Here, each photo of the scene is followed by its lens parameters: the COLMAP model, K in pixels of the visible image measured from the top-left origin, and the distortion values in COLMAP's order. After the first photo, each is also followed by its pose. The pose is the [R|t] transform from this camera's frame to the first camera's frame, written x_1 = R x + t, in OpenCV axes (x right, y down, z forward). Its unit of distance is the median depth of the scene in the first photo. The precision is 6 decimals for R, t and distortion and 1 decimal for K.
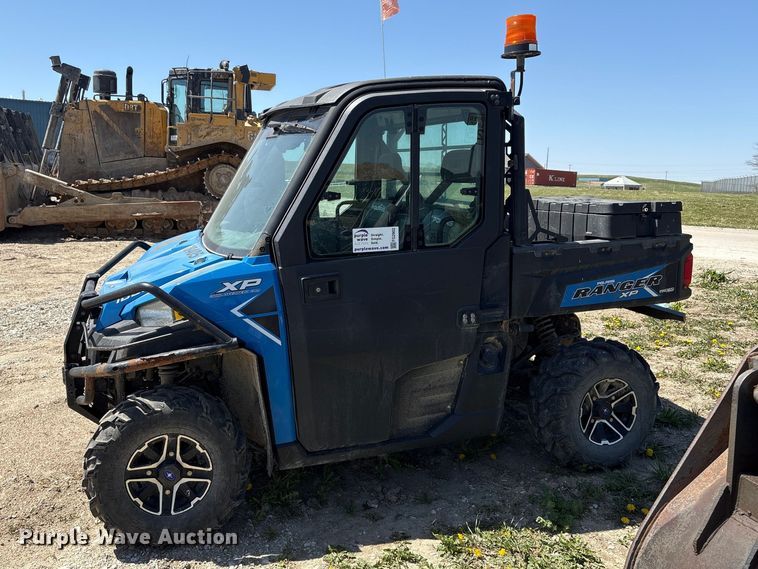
lens RADIAL K [[654.0, 0, 330.9], [0, 654.0, 271.8], [0, 0, 1]] dist [0.033428, -0.016392]
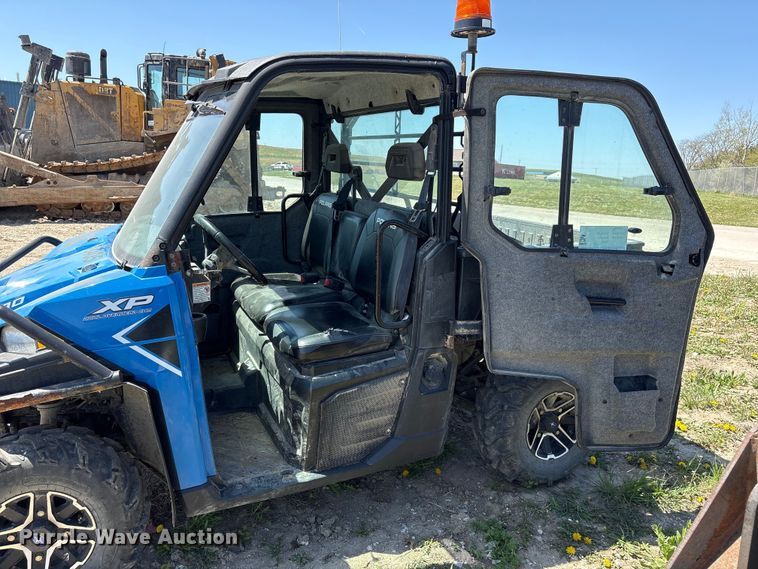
lens RADIAL K [[574.6, 0, 380.3], [0, 574.6, 285.9], [0, 0, 1]] dist [0.051002, -0.056104]
pose [[0.992397, 0.000723, 0.123079, 0.074254], [-0.008299, 0.998100, 0.061055, -0.042918], [-0.122801, -0.061612, 0.990517, 0.238454]]
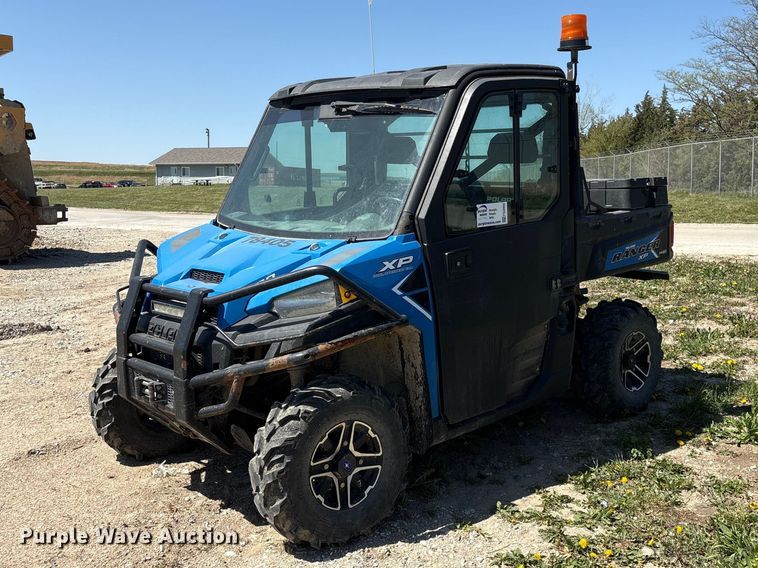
lens RADIAL K [[828.6, 0, 402.8], [0, 828.6, 262.6], [0, 0, 1]] dist [0.043950, 0.000000]
pose [[0.890955, -0.067085, 0.449108, -0.636795], [0.084452, 0.996252, -0.018725, 0.039720], [-0.446169, 0.054611, 0.893281, -0.128326]]
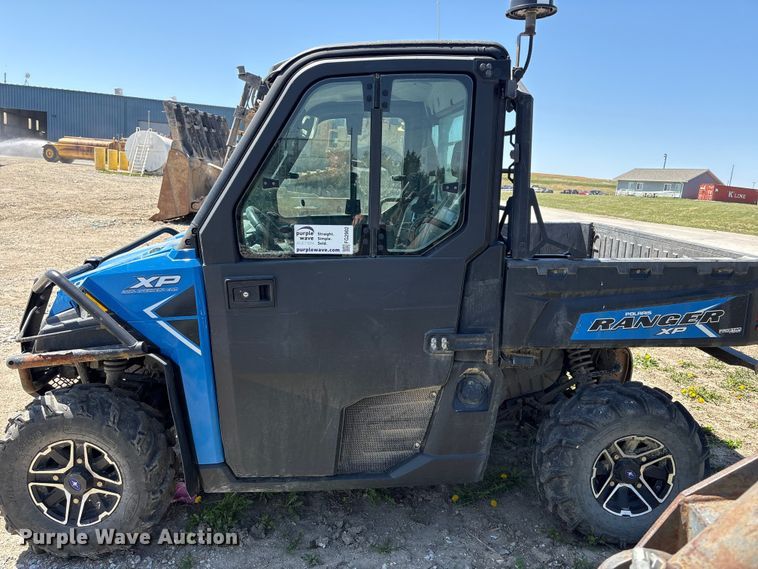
lens RADIAL K [[574.6, 0, 366.9], [0, 574.6, 283.5], [0, 0, 1]] dist [0.051002, -0.056104]
pose [[0.972343, 0.079382, -0.219655, 0.273448], [-0.072379, 0.996584, 0.039760, -0.025354], [0.222061, -0.022762, 0.974767, 0.282402]]
